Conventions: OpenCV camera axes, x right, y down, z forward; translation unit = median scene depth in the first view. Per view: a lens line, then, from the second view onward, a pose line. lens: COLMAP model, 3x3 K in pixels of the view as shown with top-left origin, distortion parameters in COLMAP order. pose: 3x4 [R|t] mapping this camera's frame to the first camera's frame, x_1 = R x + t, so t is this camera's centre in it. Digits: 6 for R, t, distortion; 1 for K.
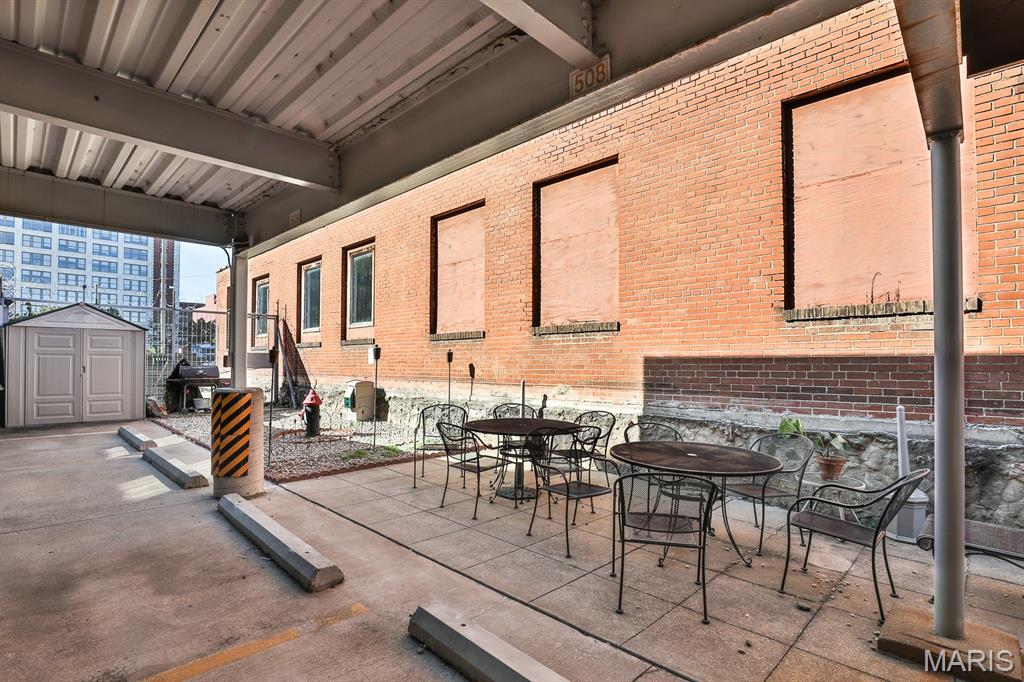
lens RADIAL K [[498.8, 0, 512.0], [0, 498.8, 341.0], [0, 0, 1]] dist [-0.000906, -0.000072]
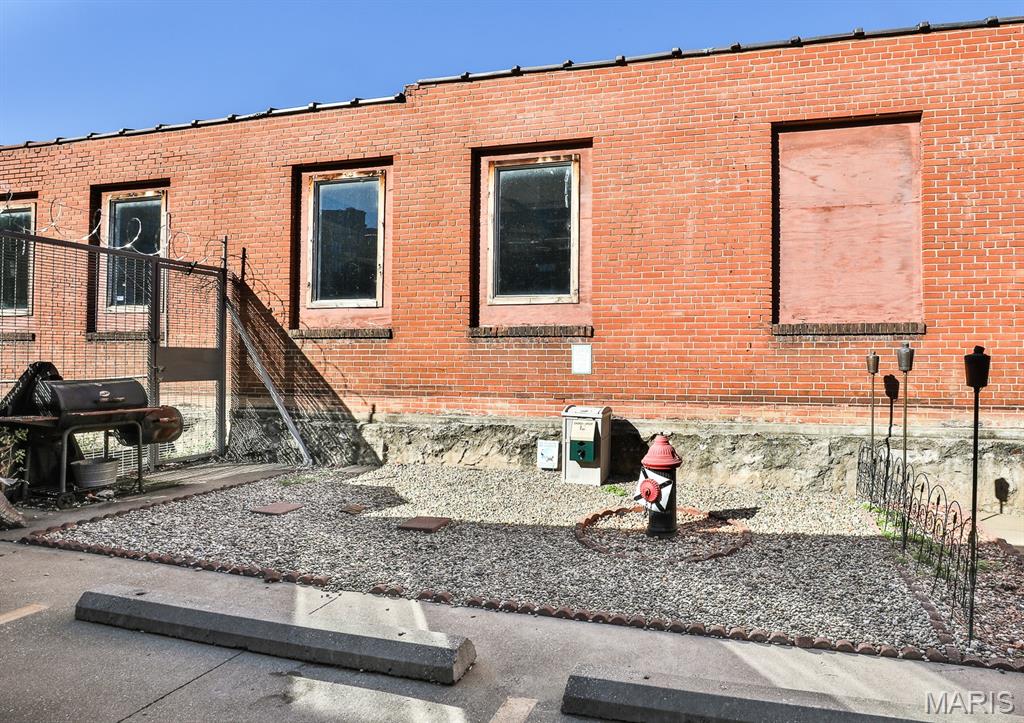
lens RADIAL K [[492.8, 0, 512.0], [0, 492.8, 361.5], [0, 0, 1]] dist [-0.024355, 0.000170]
pose [[0.845238, 0.021140, 0.533972, -0.546493], [-0.032712, 0.999390, 0.012214, 0.024763], [-0.533389, -0.027791, 0.845414, 0.517969]]
